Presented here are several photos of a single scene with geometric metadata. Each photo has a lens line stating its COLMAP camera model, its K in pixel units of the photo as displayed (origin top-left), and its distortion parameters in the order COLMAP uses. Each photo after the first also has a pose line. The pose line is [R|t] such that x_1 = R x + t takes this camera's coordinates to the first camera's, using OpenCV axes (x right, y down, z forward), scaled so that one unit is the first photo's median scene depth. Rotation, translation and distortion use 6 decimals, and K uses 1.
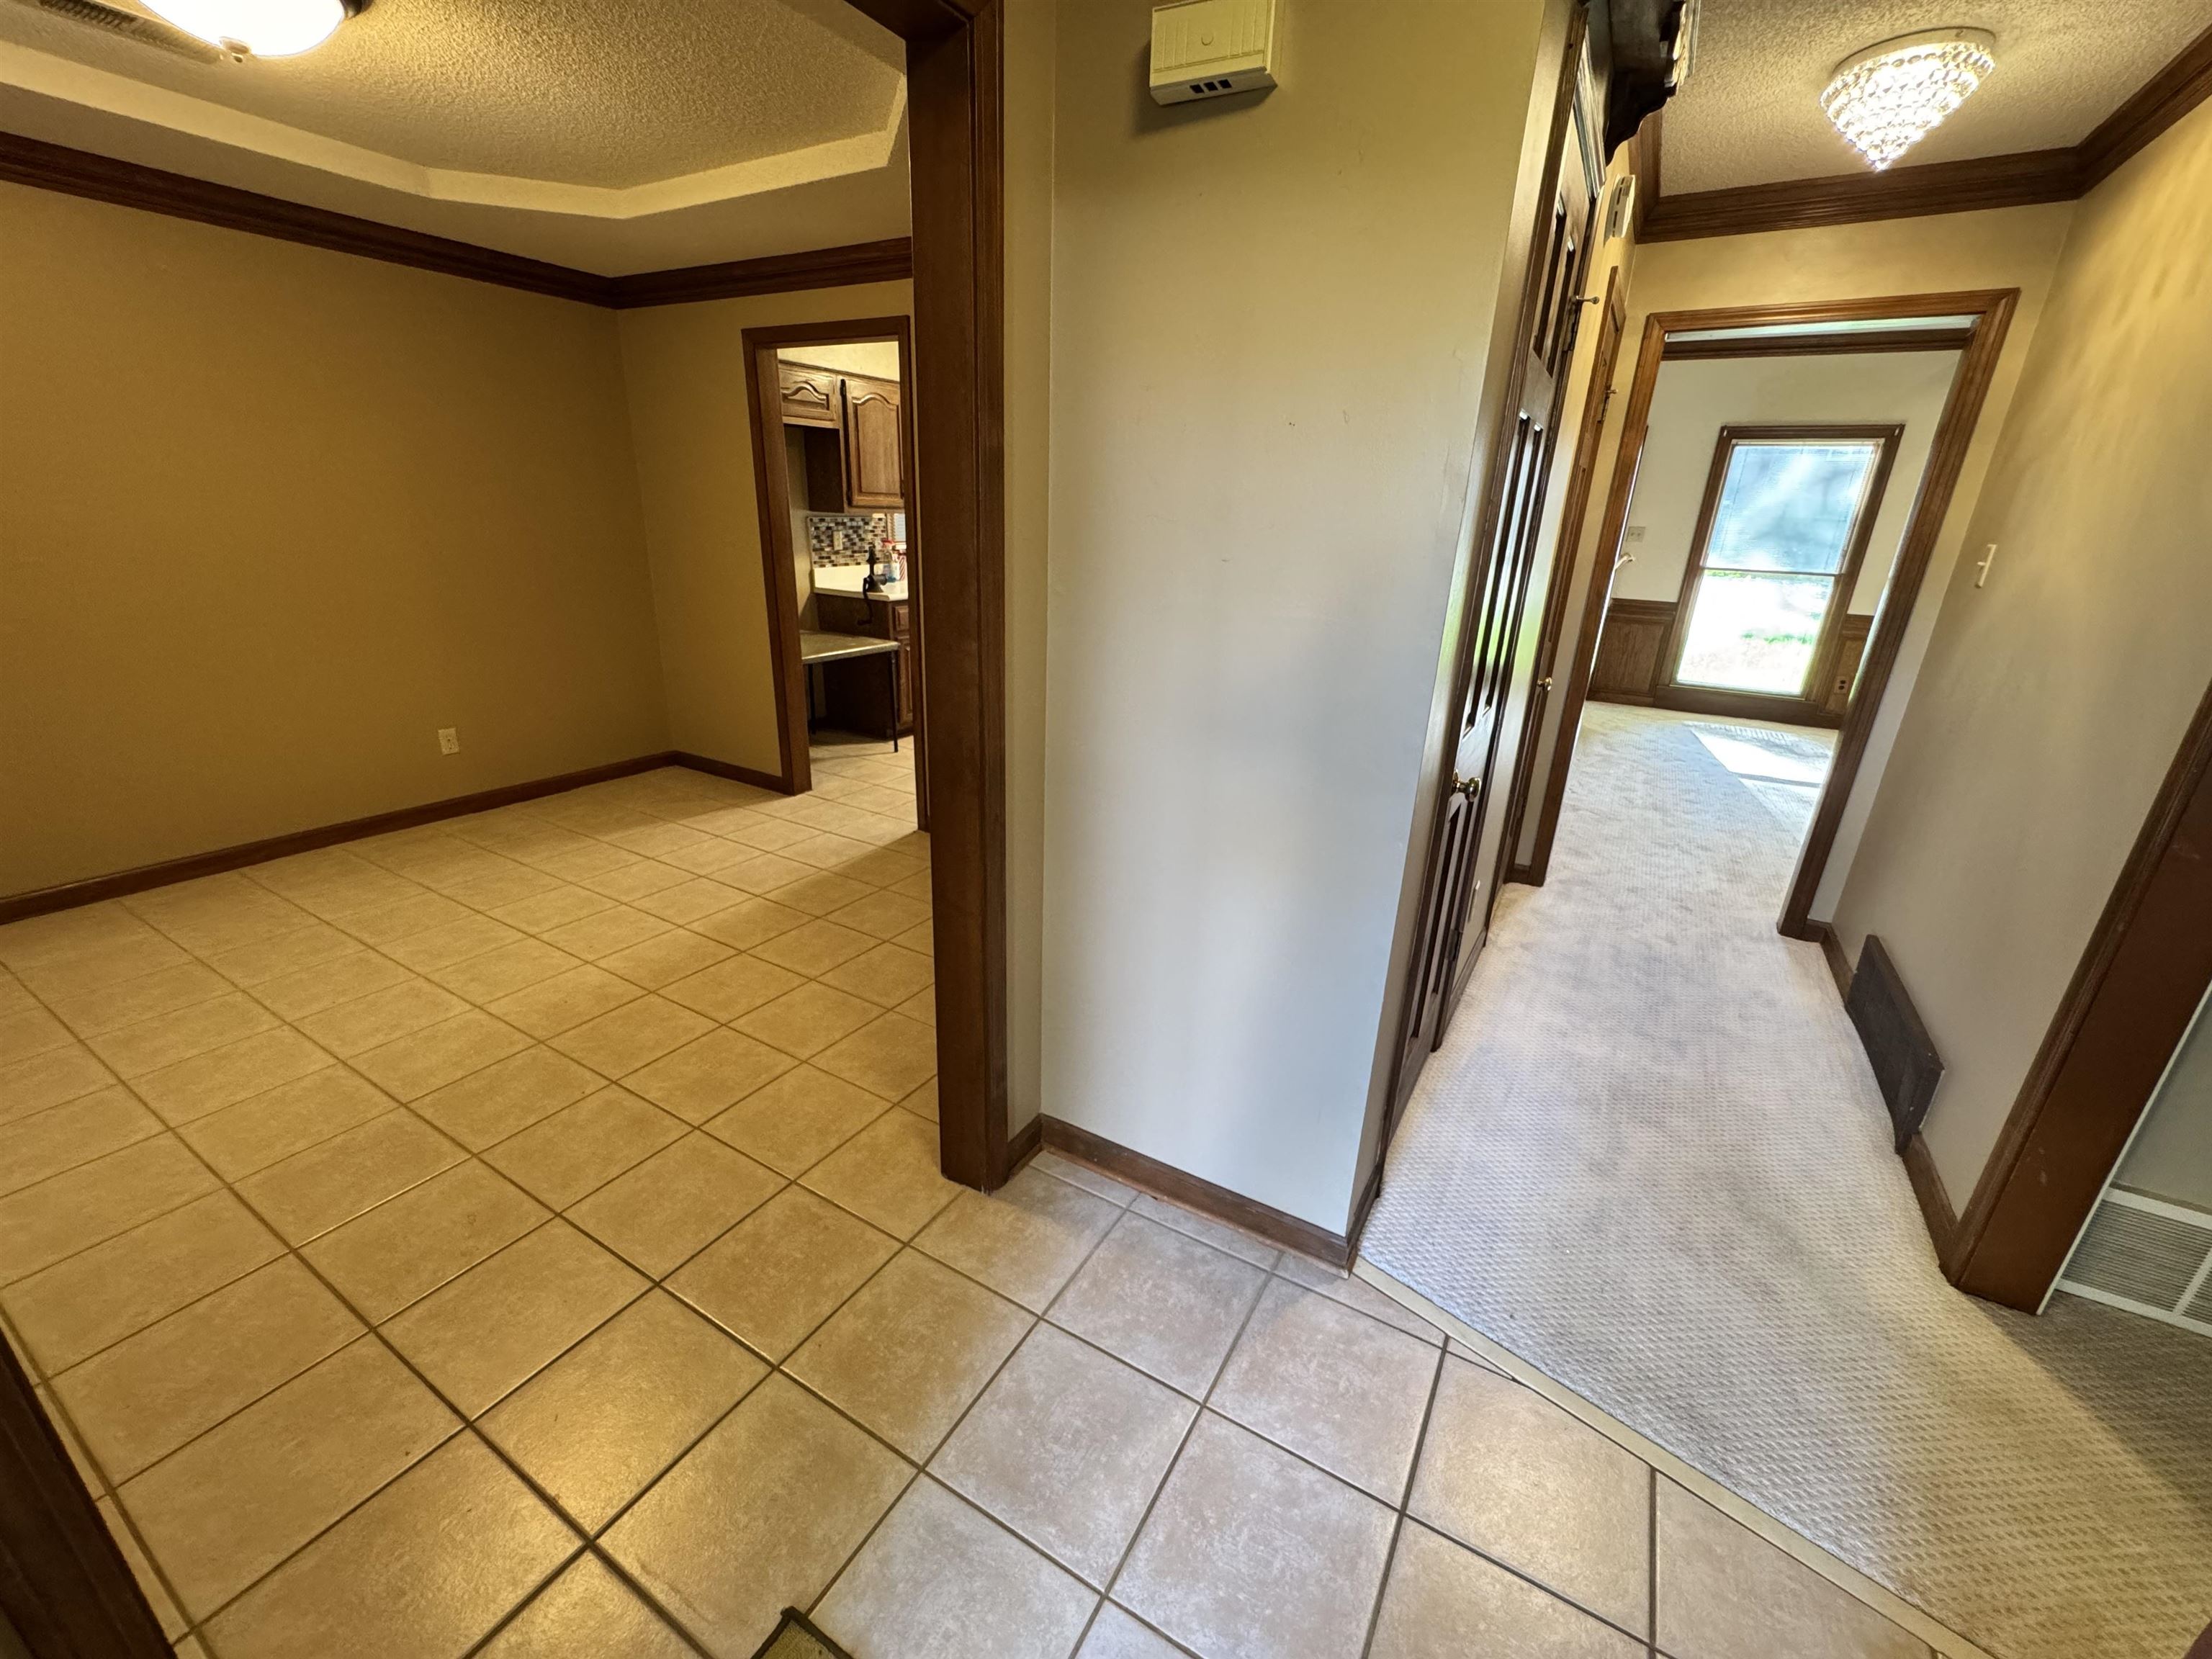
lens RADIAL K [[889.2, 0, 1101.2], [0, 889.2, 835.7], [0, 0, 1]] dist [-0.003731, 0.000361]
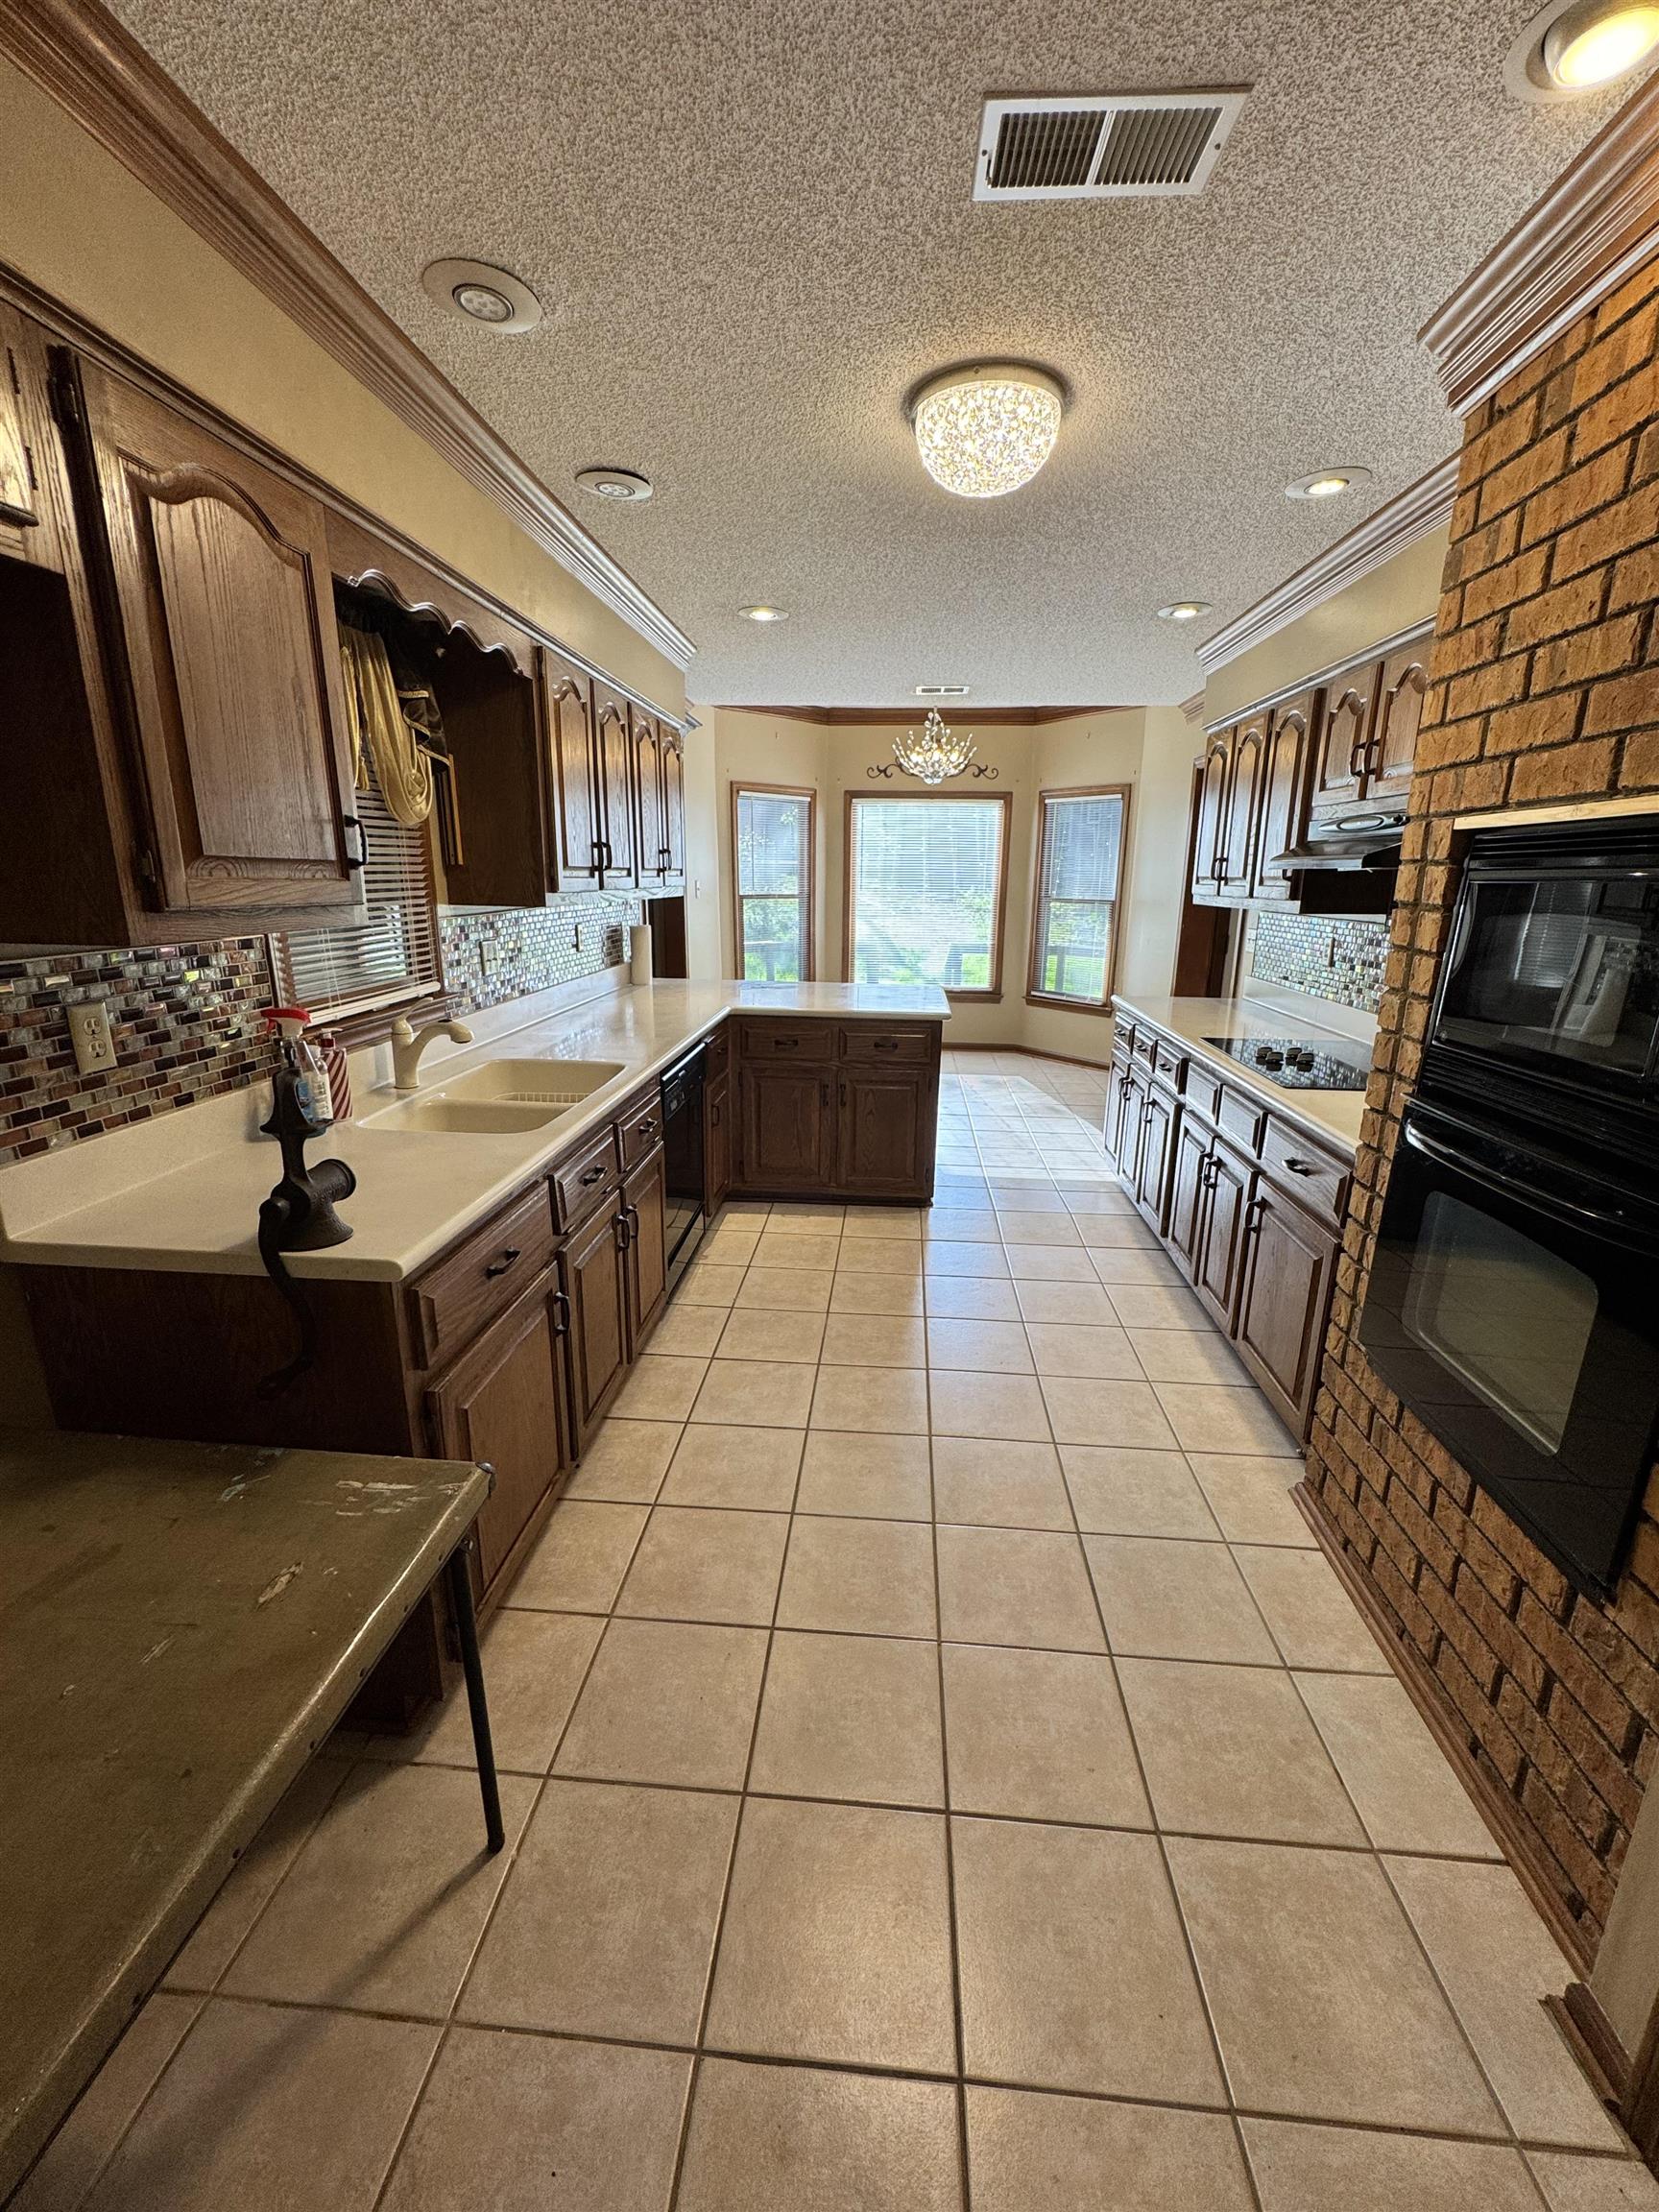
lens RADIAL K [[889.2, 0, 823.8], [0, 889.2, 1105.8], [0, 0, 1]] dist [-0.003731, 0.000361]
pose [[0.899721, -0.133733, 0.415473, -0.424031], [0.173522, 0.983040, -0.059346, -0.515777], [-0.400490, 0.125489, 0.907668, 1.344958]]
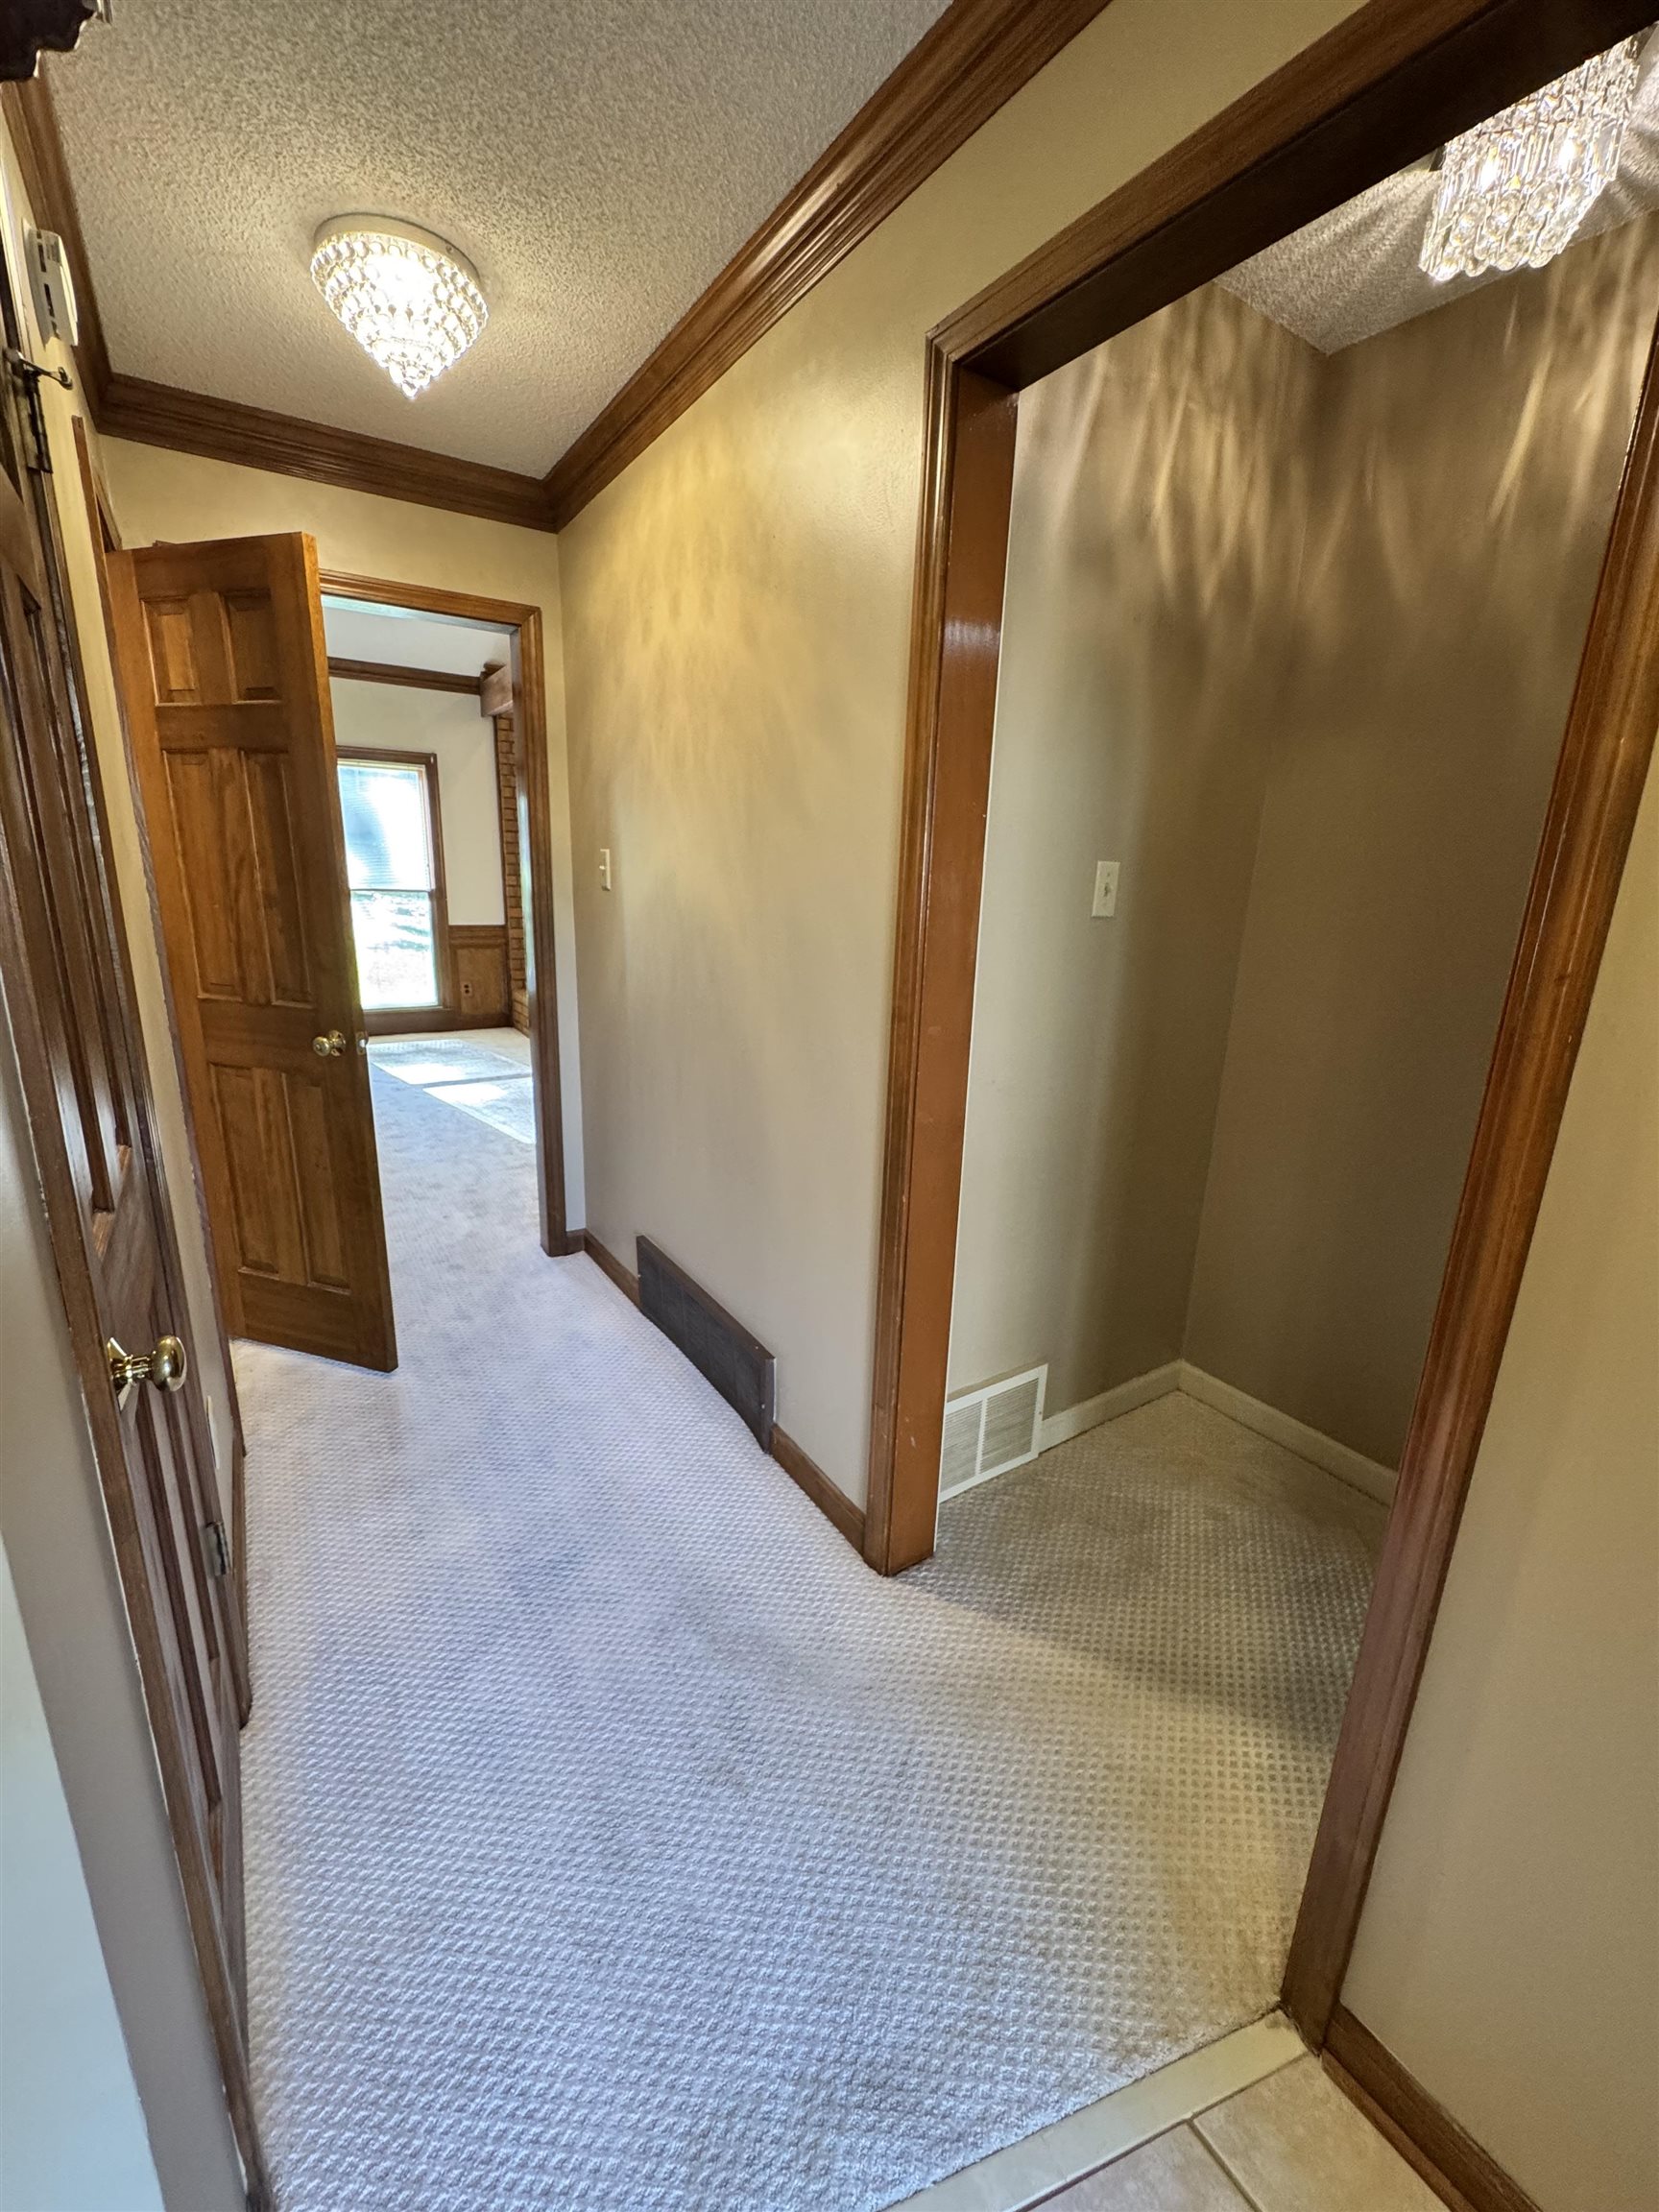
lens RADIAL K [[889.2, 0, 823.5], [0, 889.2, 1102.4], [0, 0, 1]] dist [-0.003731, 0.000361]
pose [[0.440447, -0.241539, 0.864676, 0.127253], [0.295388, 0.948493, 0.114489, -0.079179], [-0.847793, 0.204989, 0.489108, 0.290187]]
